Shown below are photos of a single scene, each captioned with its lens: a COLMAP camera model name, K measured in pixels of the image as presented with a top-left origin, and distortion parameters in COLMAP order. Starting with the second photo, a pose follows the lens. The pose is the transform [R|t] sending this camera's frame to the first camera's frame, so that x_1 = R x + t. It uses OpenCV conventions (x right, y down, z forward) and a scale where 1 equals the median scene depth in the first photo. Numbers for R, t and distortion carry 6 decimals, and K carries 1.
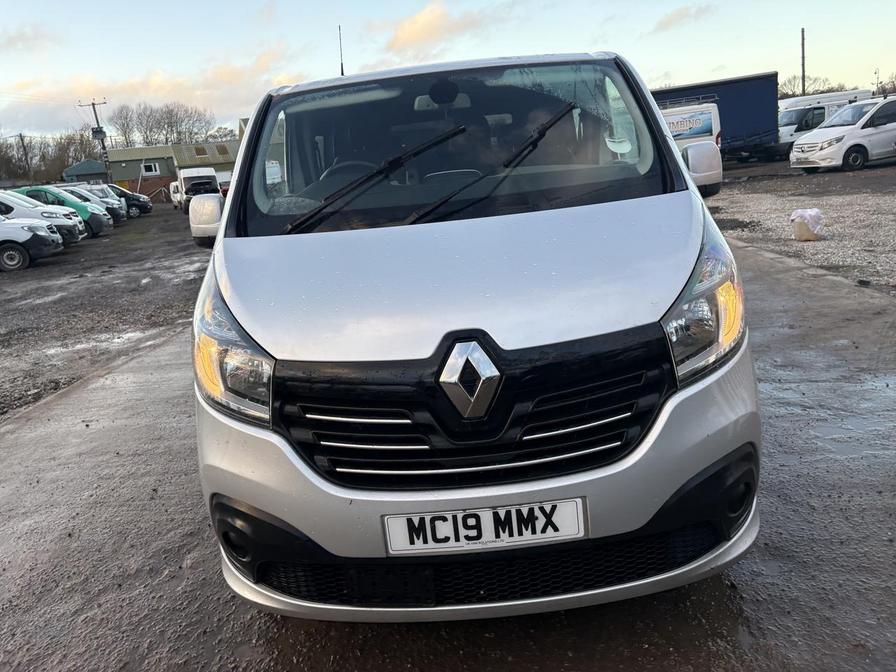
lens RADIAL K [[680.6, 0, 448.0], [0, 680.6, 336.0], [0, 0, 1]] dist [0.007637, 0.005460]
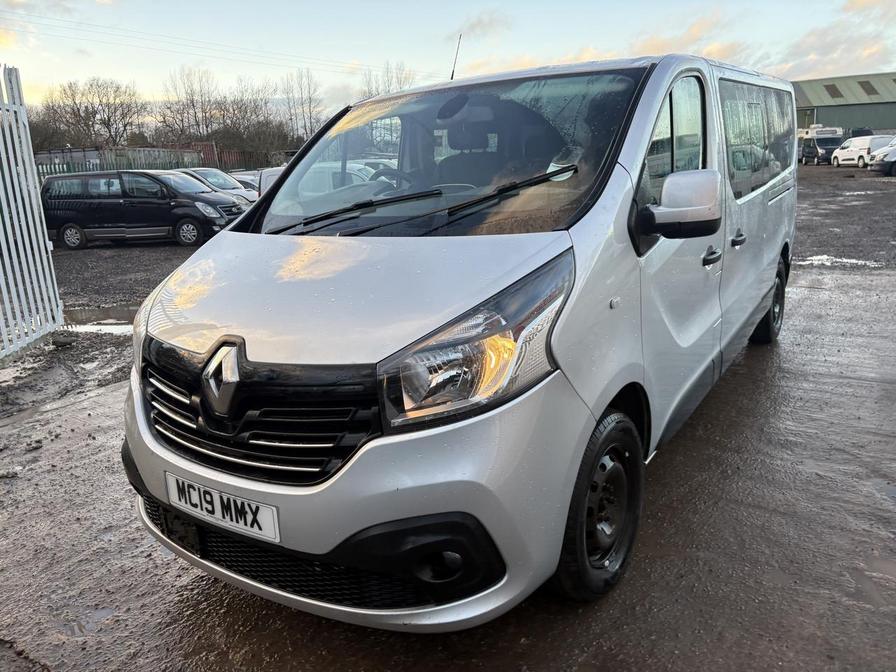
lens RADIAL K [[680.6, 0, 448.0], [0, 680.6, 336.0], [0, 0, 1]] dist [0.007637, 0.005460]
pose [[0.828859, 0.183875, -0.528378, 0.941536], [-0.164289, 0.982804, 0.084296, -0.167423], [0.534792, 0.016937, 0.844814, 0.221068]]
